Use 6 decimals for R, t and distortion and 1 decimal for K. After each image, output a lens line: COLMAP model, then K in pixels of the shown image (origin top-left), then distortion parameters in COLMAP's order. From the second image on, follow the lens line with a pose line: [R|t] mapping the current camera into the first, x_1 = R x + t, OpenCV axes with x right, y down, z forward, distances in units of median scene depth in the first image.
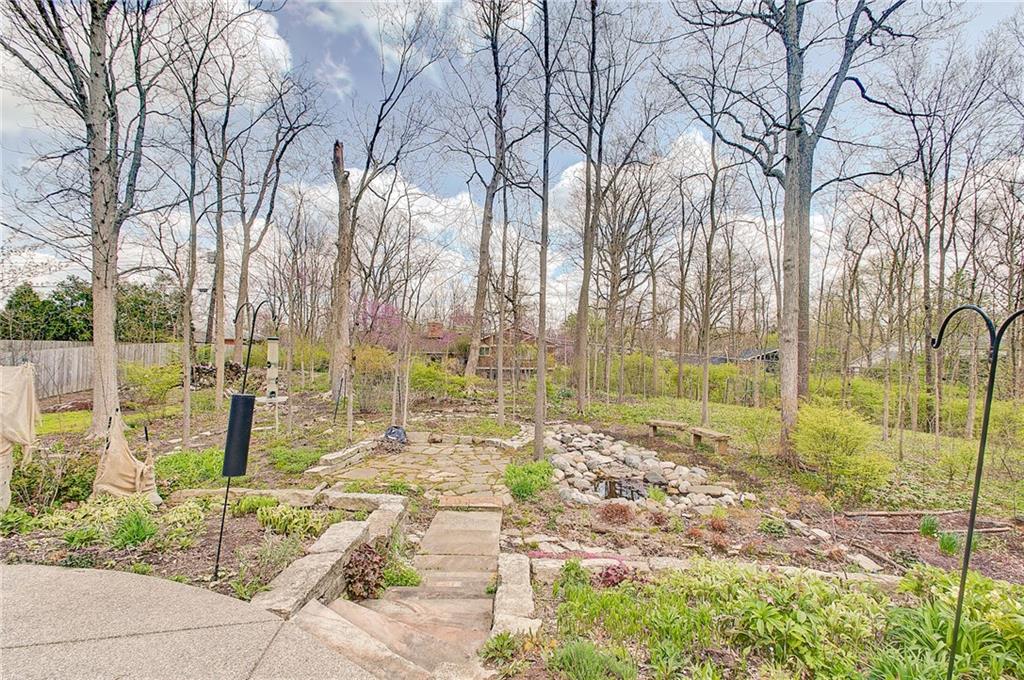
lens RADIAL K [[448.3, 0, 513.5], [0, 448.3, 349.9], [0, 0, 1]] dist [0.001988, -0.001098]
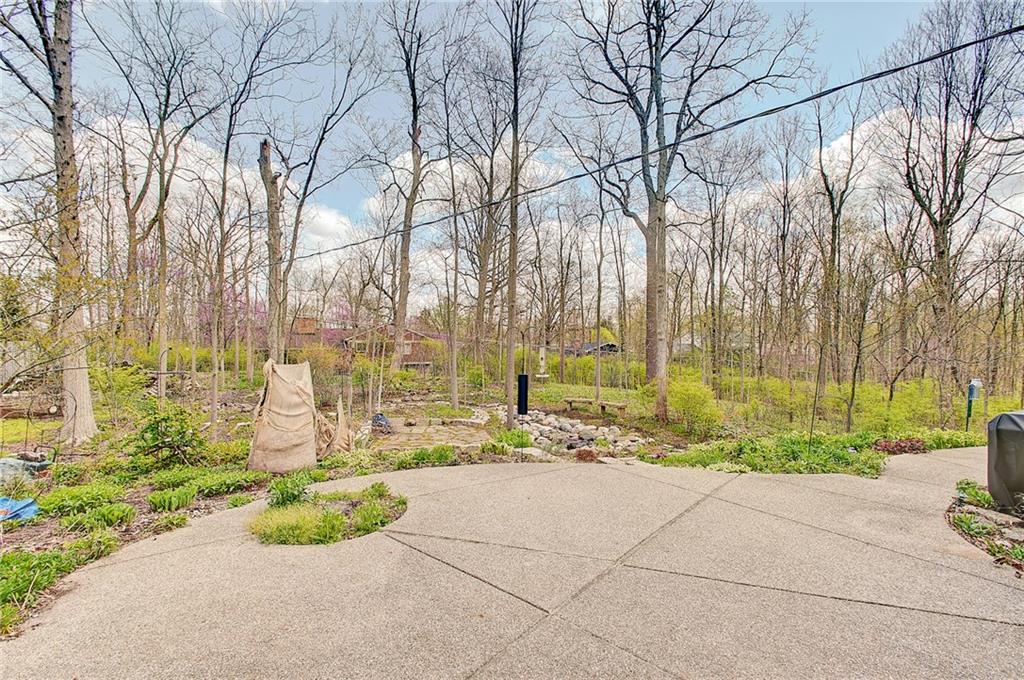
lens RADIAL K [[448.3, 0, 514.9], [0, 448.3, 348.5], [0, 0, 1]] dist [0.001988, -0.001098]
pose [[0.935074, -0.010928, 0.354283, -0.315646], [0.007488, 0.999911, 0.011079, -0.008153], [-0.354373, -0.007707, 0.935072, -0.194899]]
